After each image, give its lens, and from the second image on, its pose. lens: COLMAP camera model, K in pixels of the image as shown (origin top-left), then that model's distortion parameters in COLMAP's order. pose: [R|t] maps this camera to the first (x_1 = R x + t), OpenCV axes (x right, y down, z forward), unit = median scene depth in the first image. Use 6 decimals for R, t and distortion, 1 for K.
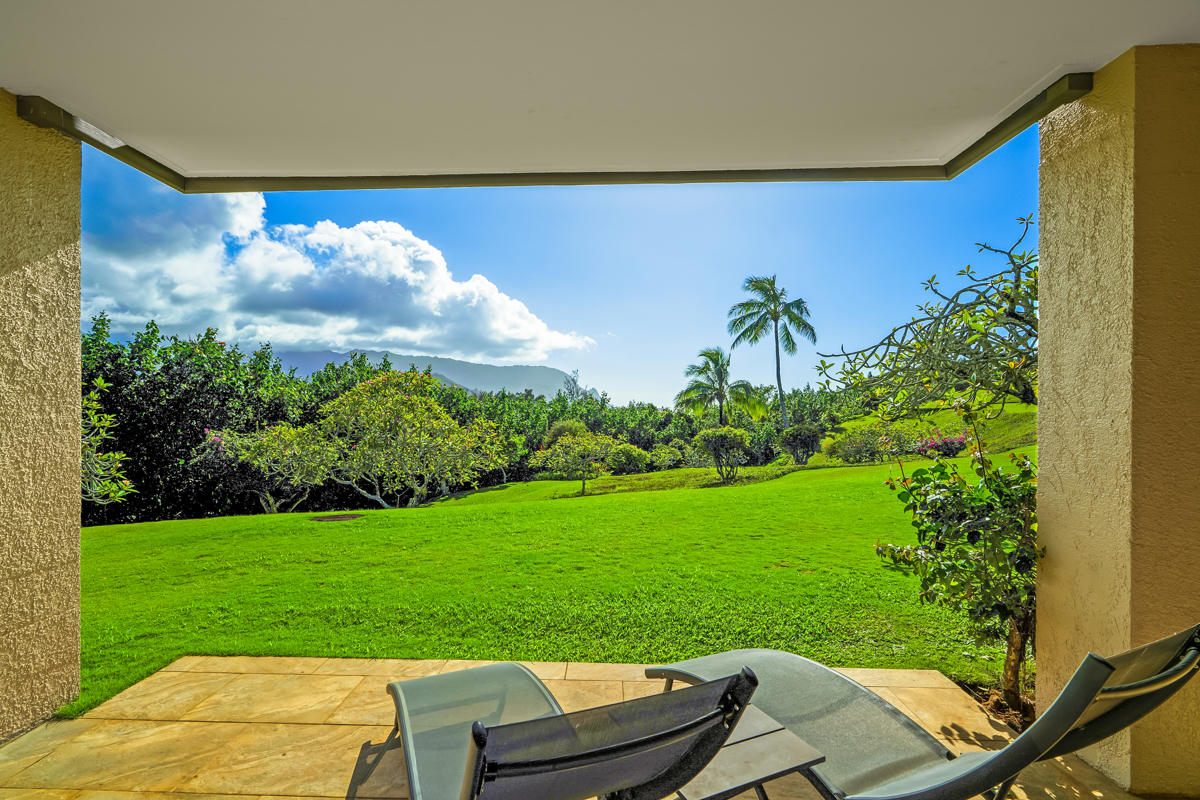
lens RADIAL K [[552.3, 0, 594.9], [0, 552.3, 408.4], [0, 0, 1]] dist [-0.002103, -0.000517]
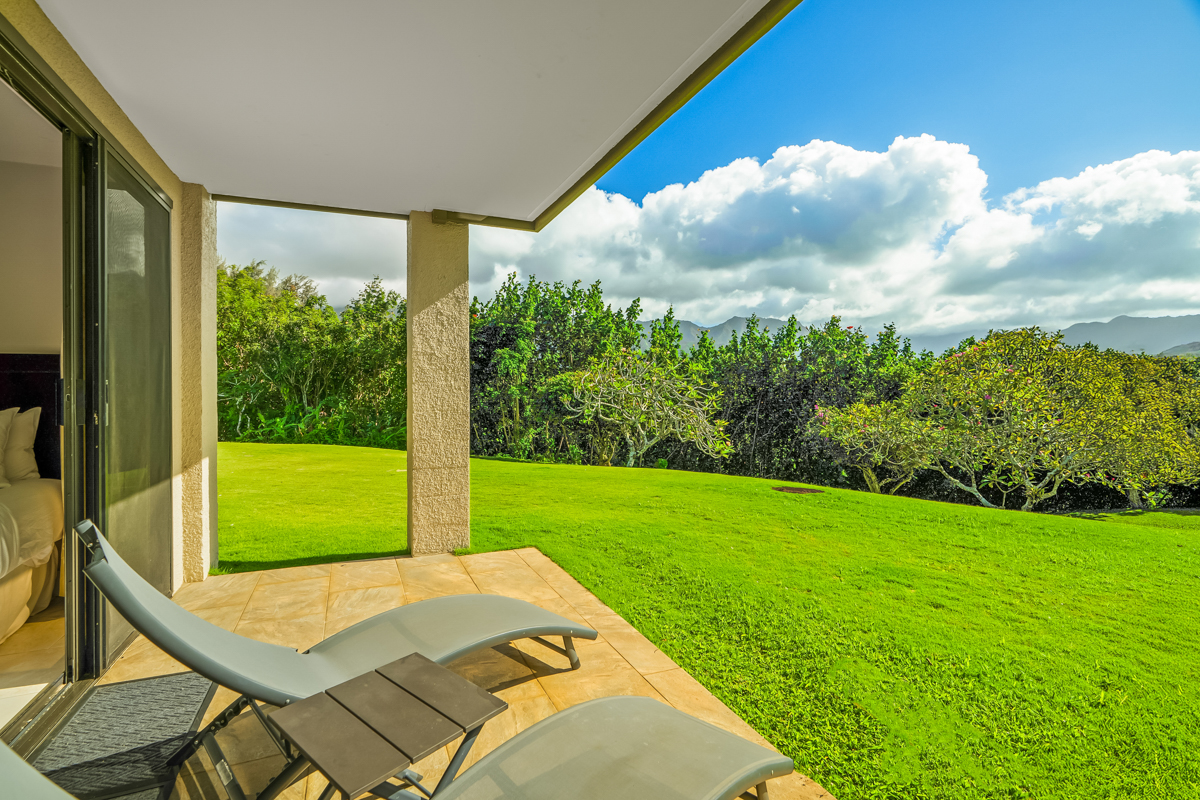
lens RADIAL K [[560.2, 0, 598.9], [0, 560.2, 387.4], [0, 0, 1]] dist [-0.000033, -0.000084]
pose [[0.426616, -0.008722, -0.904391, 0.503818], [0.004074, 0.999962, -0.007722, 0.026330], [0.904424, -0.000390, 0.426635, 0.383496]]
